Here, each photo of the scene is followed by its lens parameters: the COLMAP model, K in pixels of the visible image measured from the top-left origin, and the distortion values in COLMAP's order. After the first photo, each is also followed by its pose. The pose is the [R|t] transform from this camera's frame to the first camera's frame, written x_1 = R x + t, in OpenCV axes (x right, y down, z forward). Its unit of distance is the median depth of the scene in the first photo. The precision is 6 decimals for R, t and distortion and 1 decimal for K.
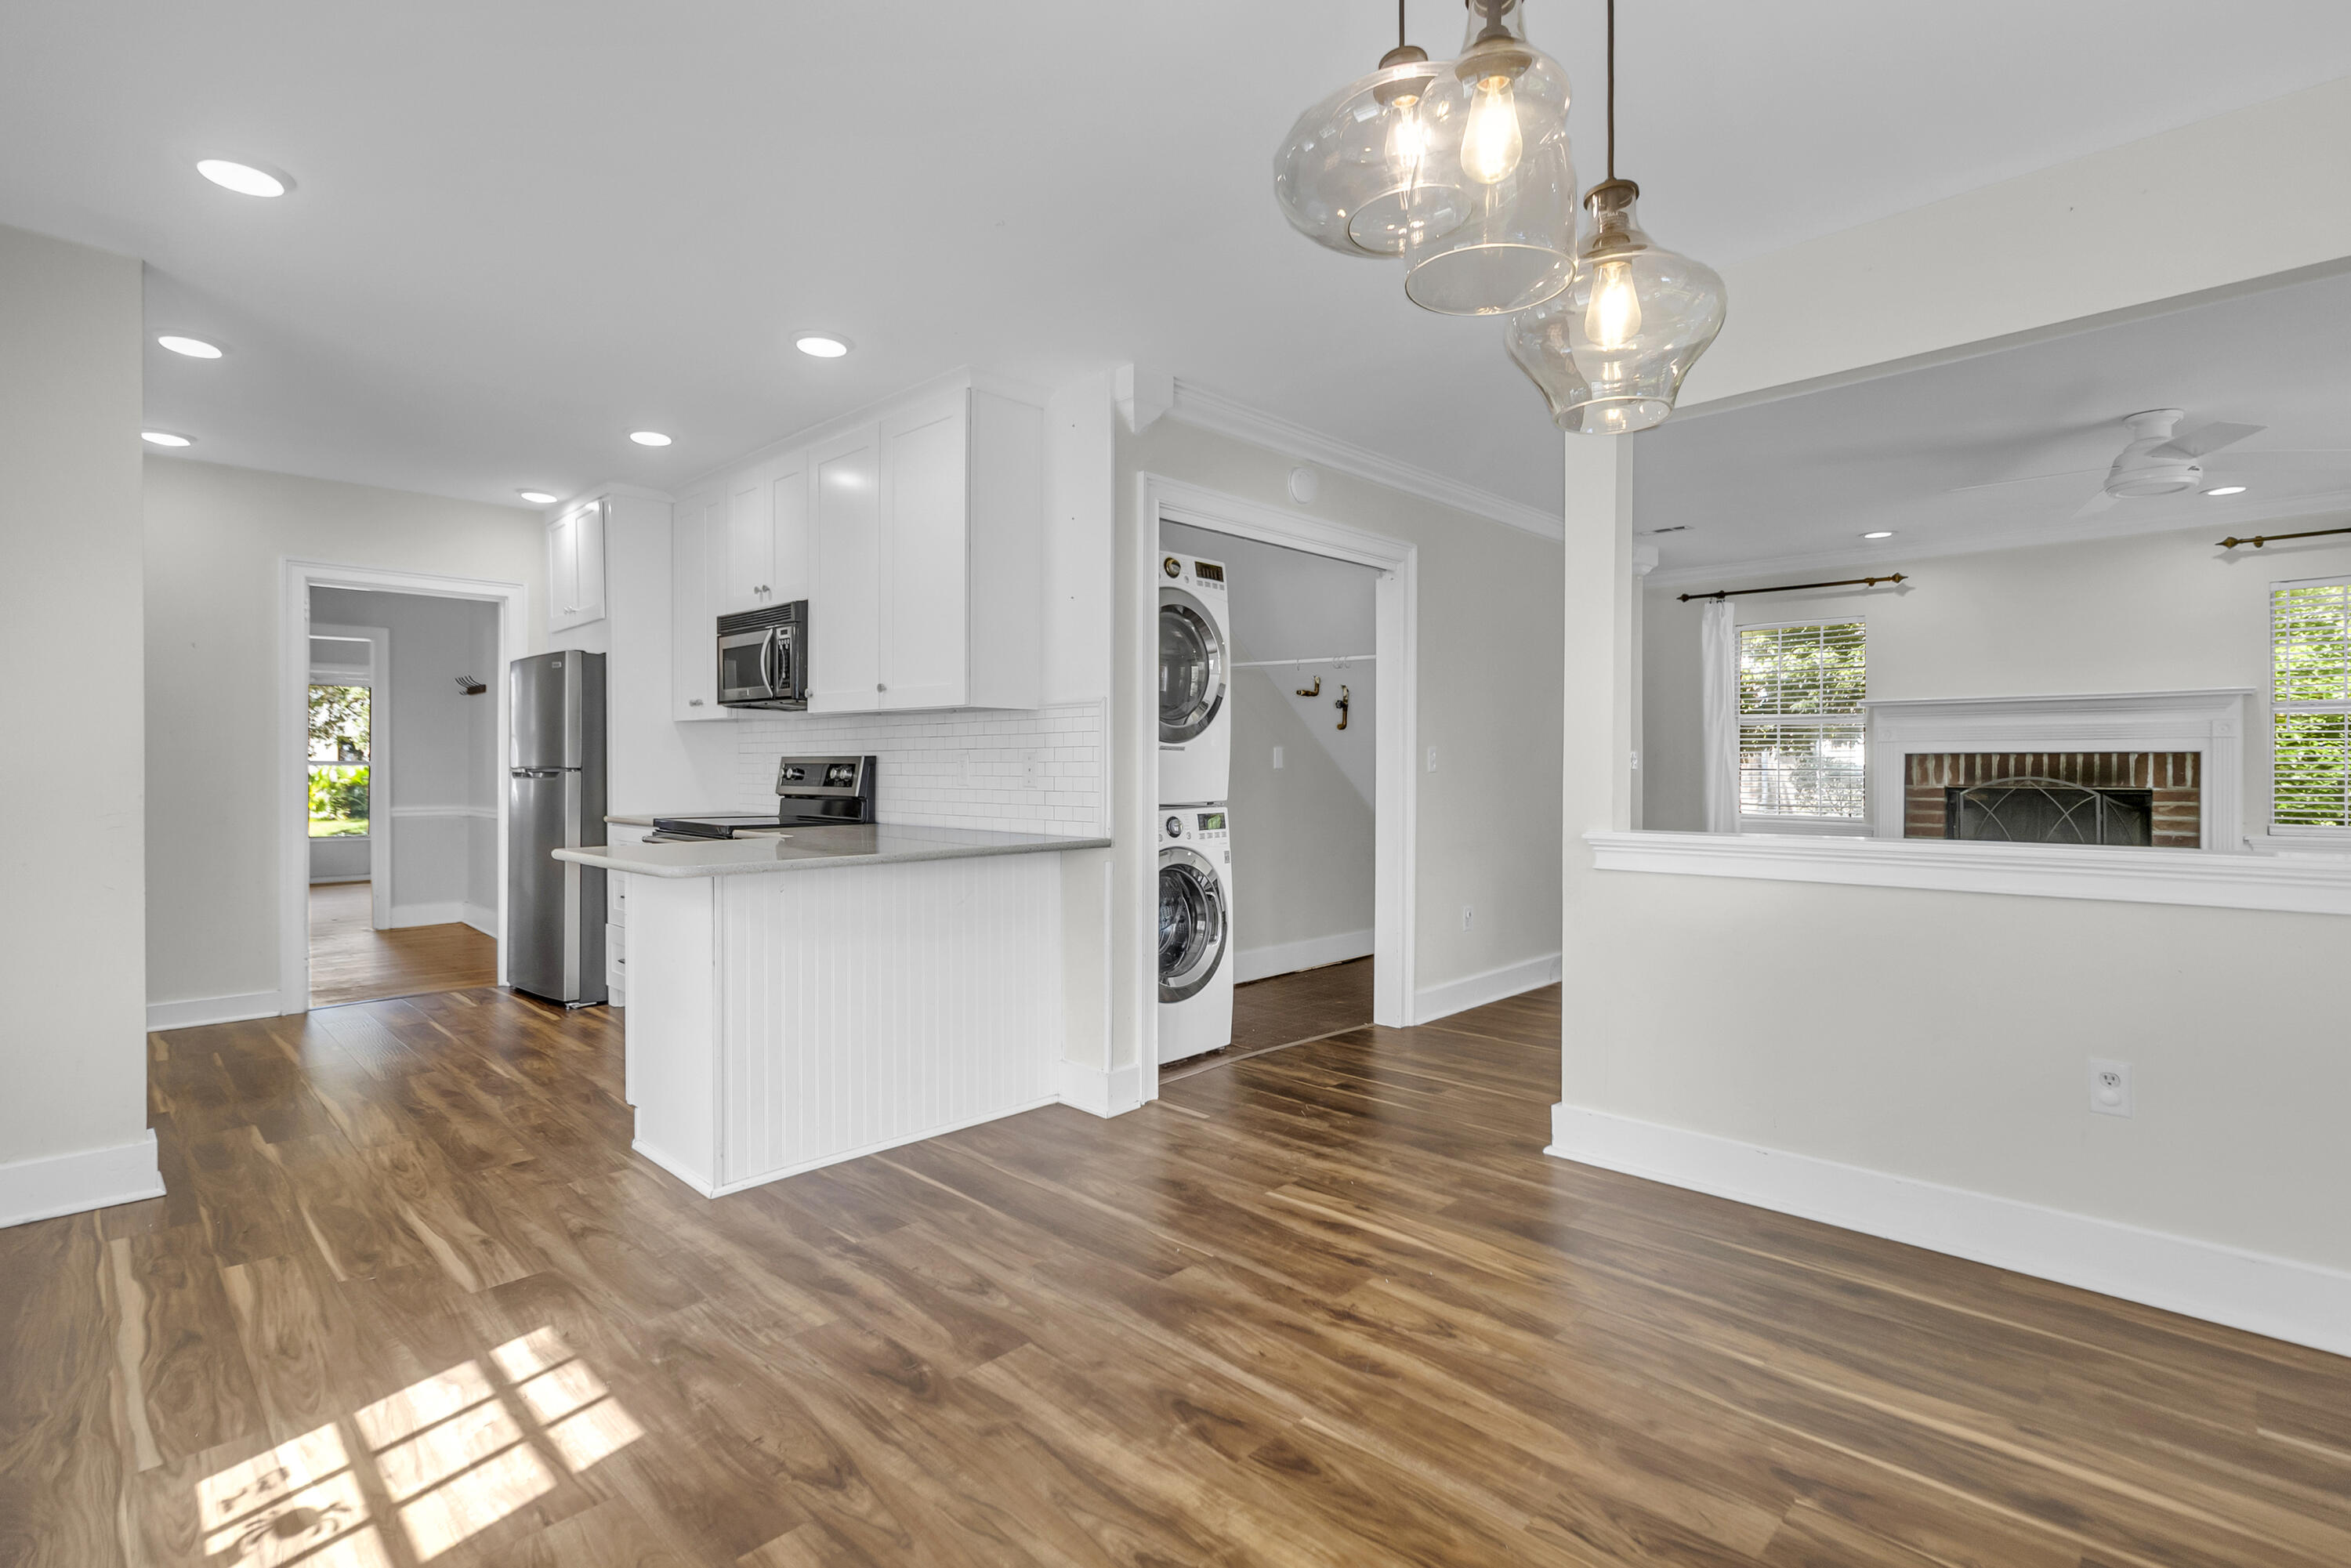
lens RADIAL K [[1107.7, 0, 1174.4], [0, 1107.7, 765.1], [0, 0, 1]] dist [0.002794, 0.000057]
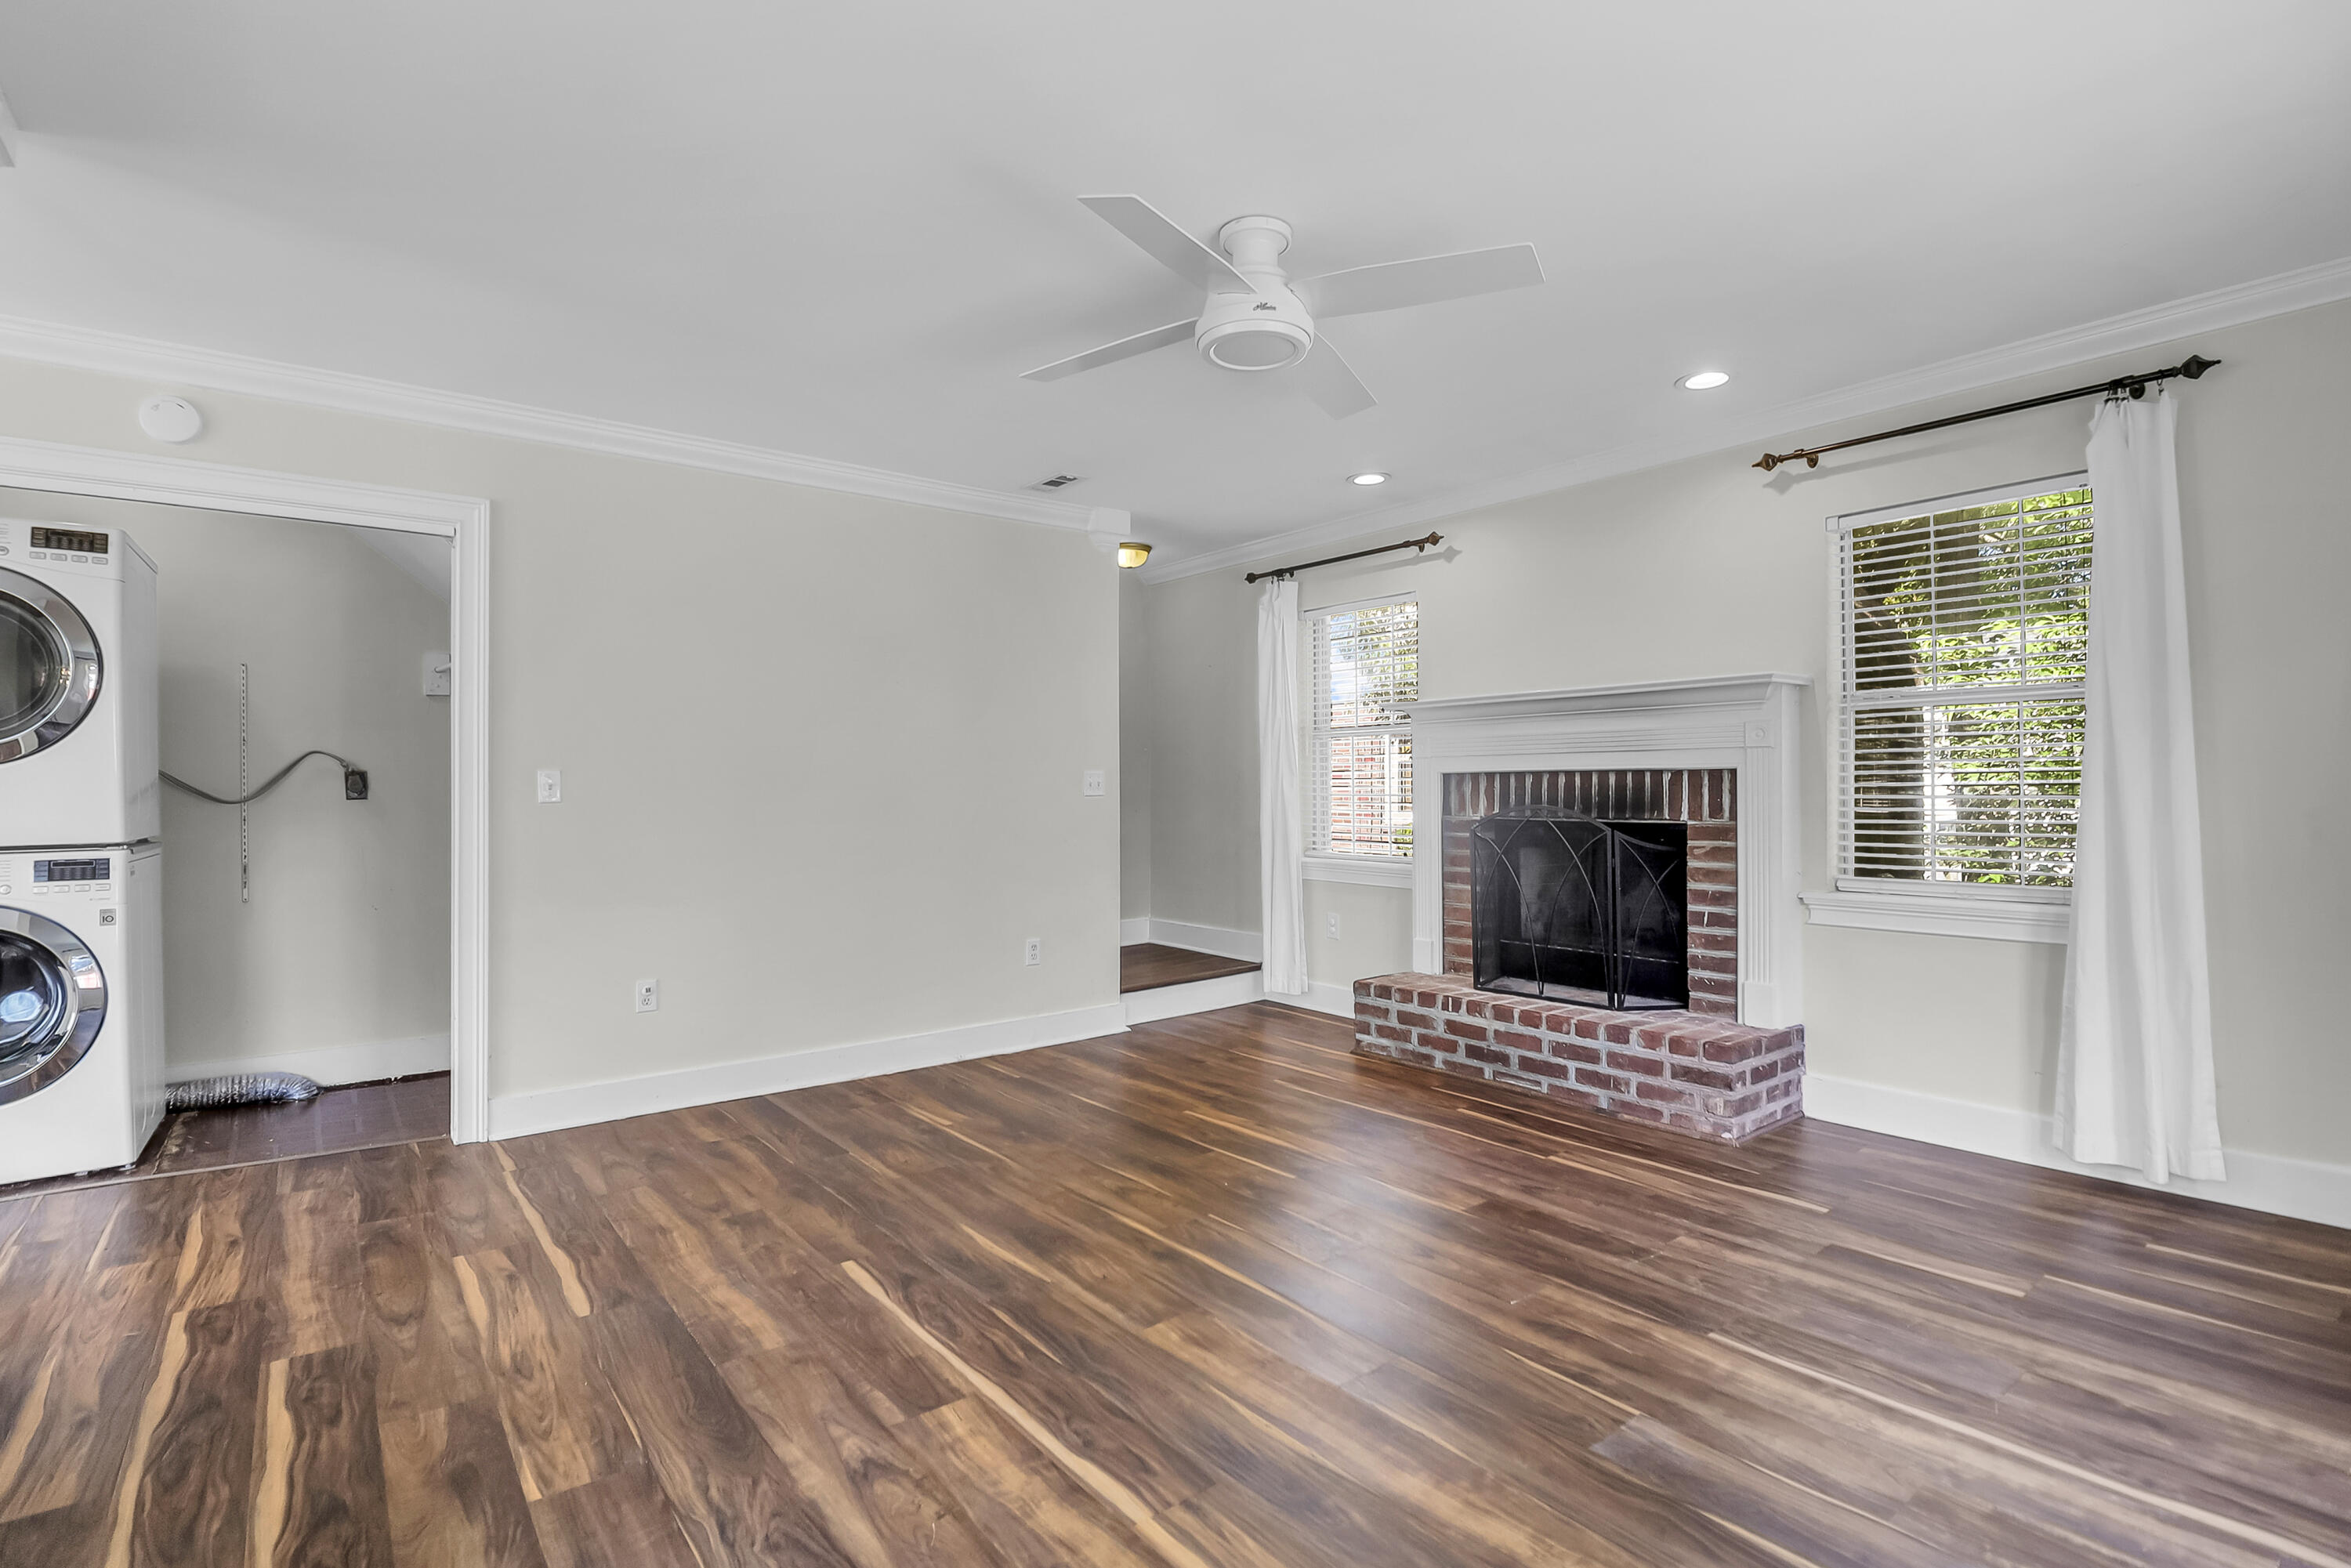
lens RADIAL K [[1102.9, 0, 1170.7], [0, 1102.9, 783.1], [0, 0, 1]] dist [-0.012451, -0.000244]
pose [[0.991297, -0.005800, -0.131520, 0.964285], [0.005250, 0.999976, -0.004532, -0.002442], [0.131543, 0.003802, 0.991303, 0.406929]]
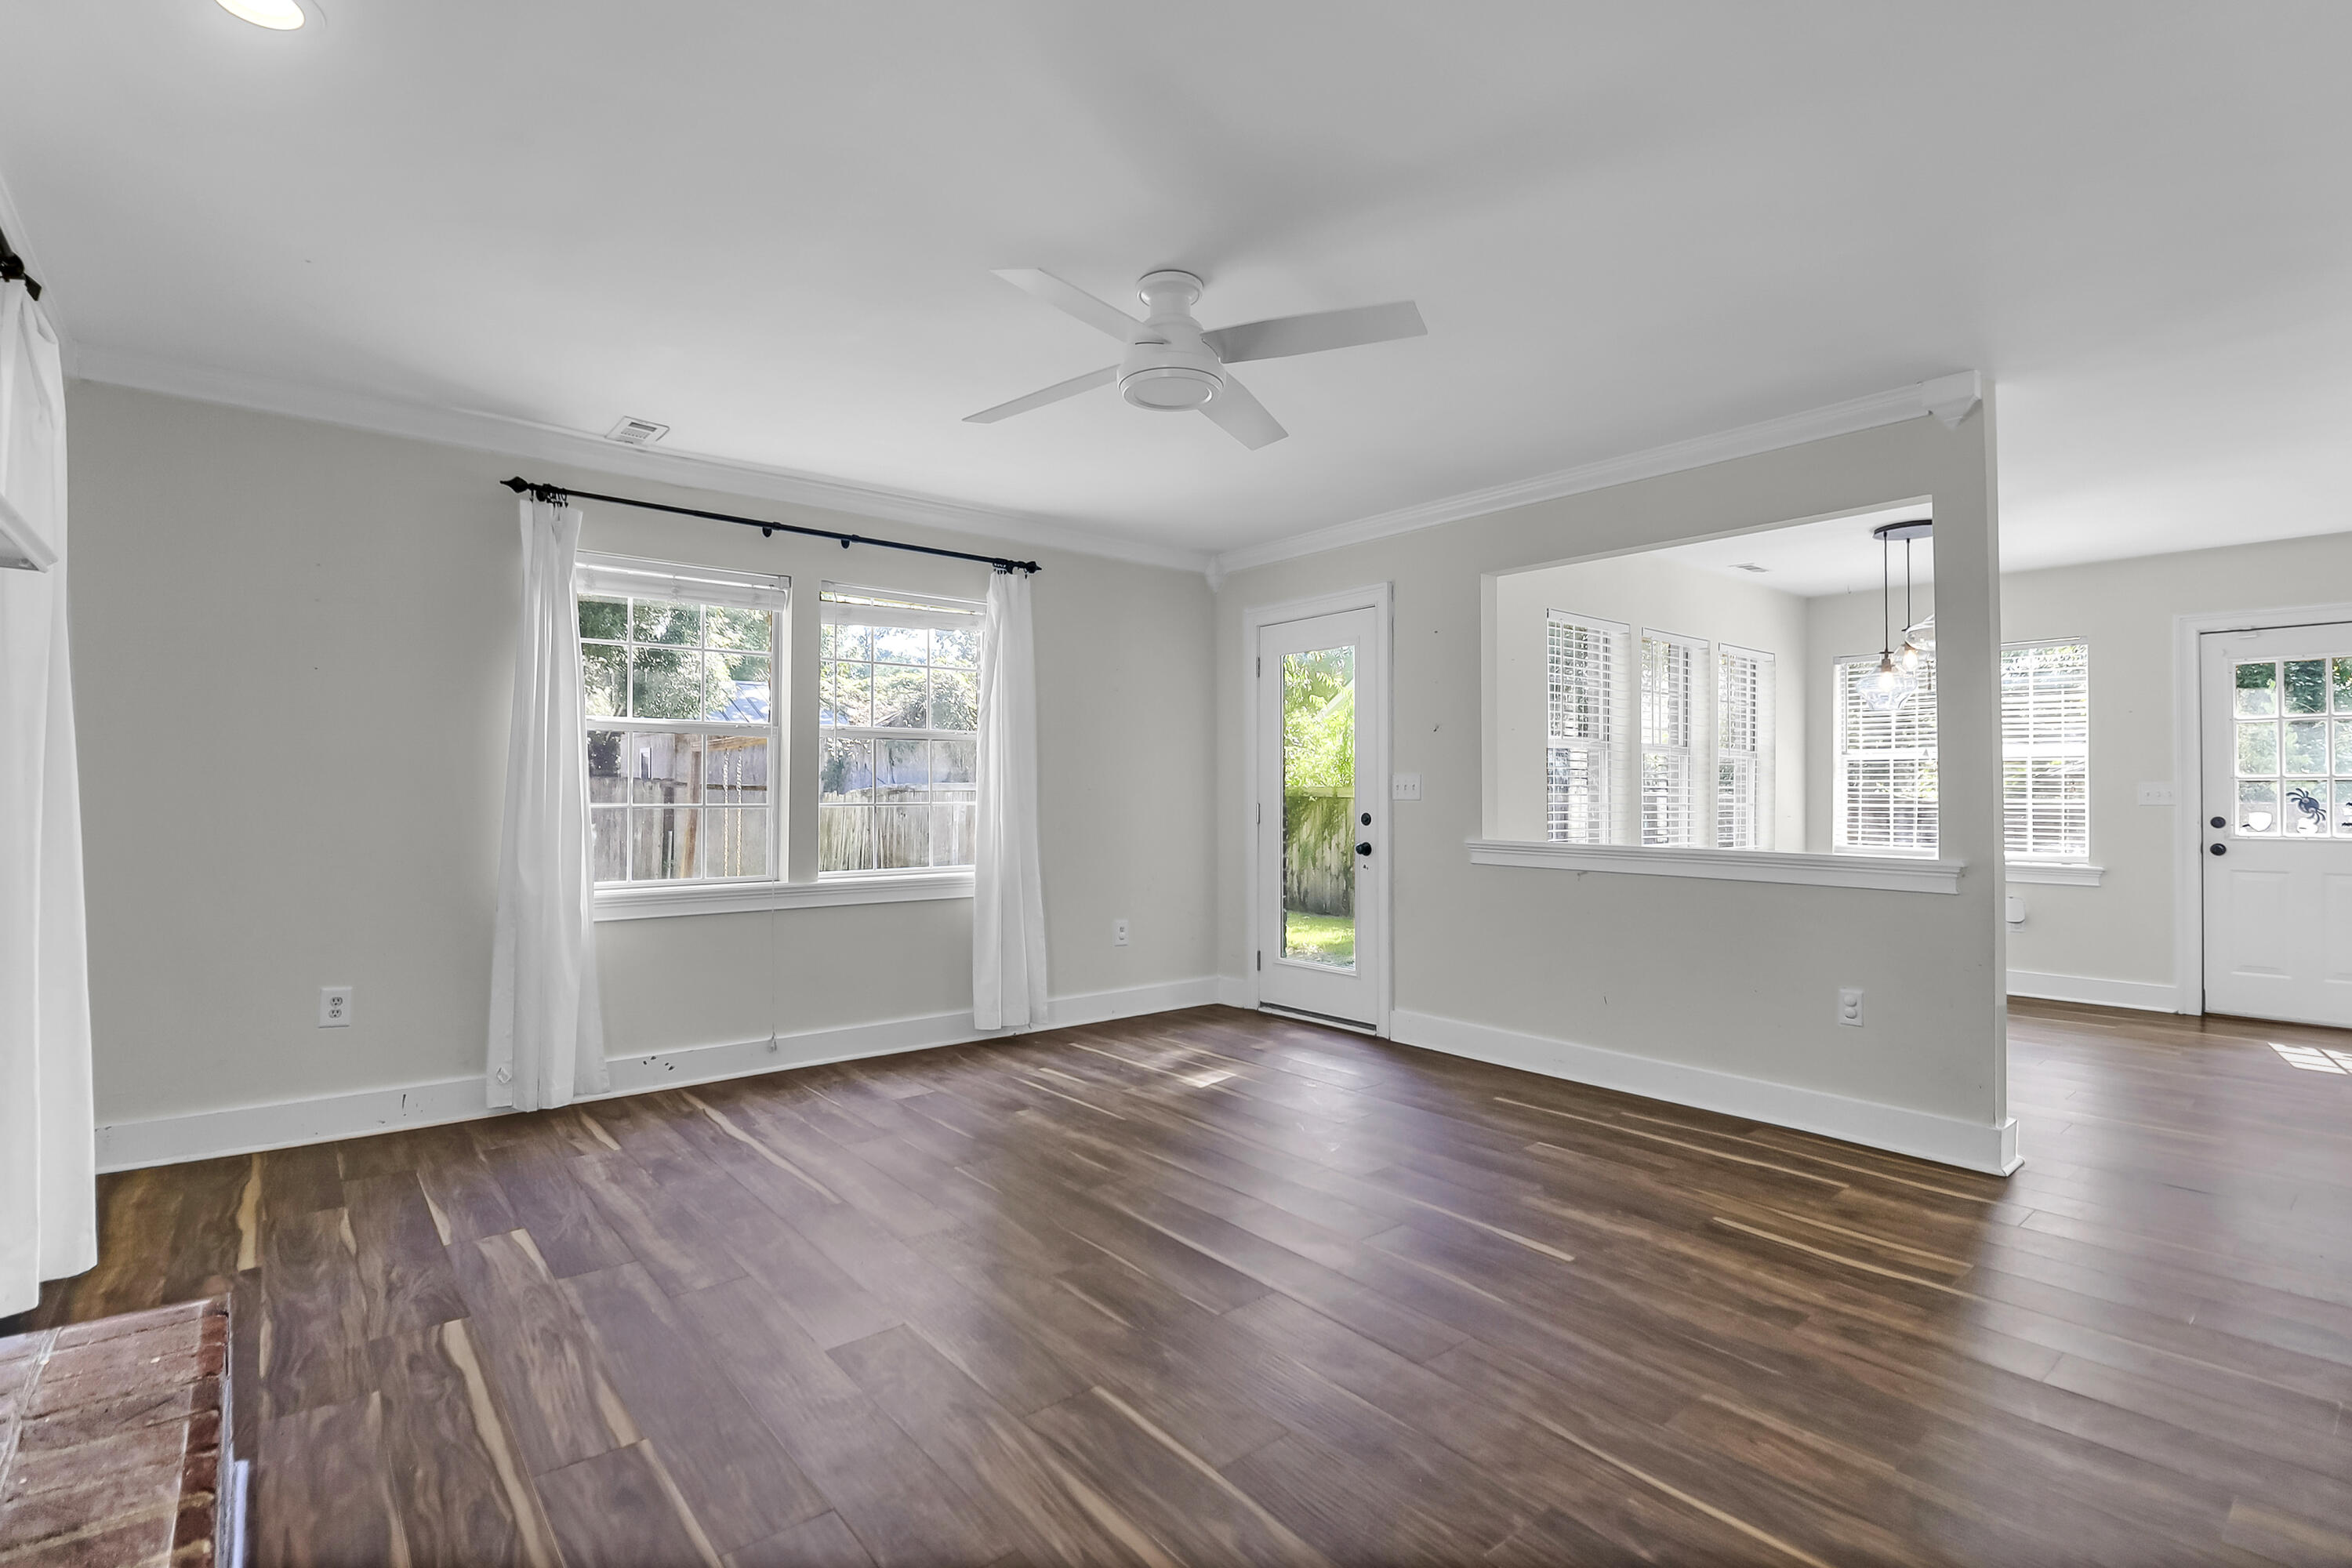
lens RADIAL K [[1103.4, 0, 1171.2], [0, 1103.4, 783.1], [0, 0, 1]] dist [-0.012451, -0.000244]
pose [[-0.994373, -0.001529, 0.105924, 0.853364], [-0.002795, 0.999926, -0.011810, -0.001552], [-0.105899, -0.012040, -0.994304, 1.759792]]
